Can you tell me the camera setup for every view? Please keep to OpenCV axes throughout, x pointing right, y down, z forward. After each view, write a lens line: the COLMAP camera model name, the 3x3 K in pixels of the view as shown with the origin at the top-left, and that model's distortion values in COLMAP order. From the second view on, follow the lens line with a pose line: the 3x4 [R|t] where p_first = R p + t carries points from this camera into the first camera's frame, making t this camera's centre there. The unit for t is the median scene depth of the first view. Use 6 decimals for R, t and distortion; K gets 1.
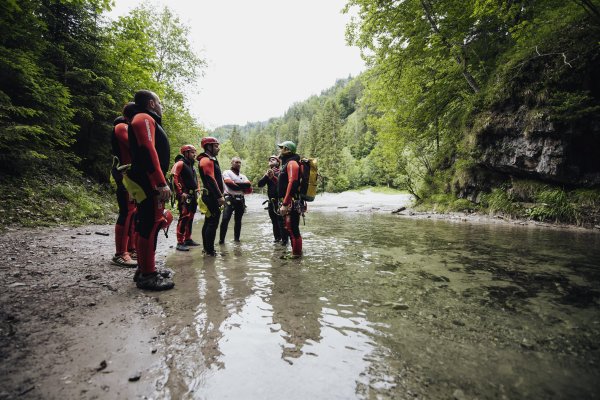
lens RADIAL K [[603.1, 0, 300.0], [0, 603.1, 200.0], [0, 0, 1]] dist [-0.114427, 0.006664]
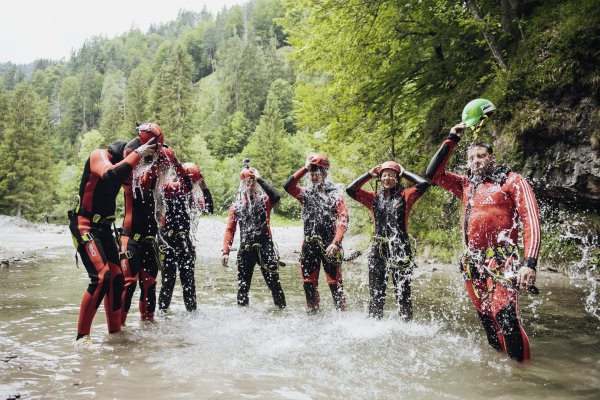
lens RADIAL K [[603.1, 0, 300.0], [0, 603.1, 200.0], [0, 0, 1]] dist [-0.114427, 0.006664]
pose [[0.743498, 0.048725, 0.666961, -0.211514], [-0.022696, 0.998606, -0.047654, -0.006409], [-0.668353, 0.020293, 0.743567, 0.540366]]
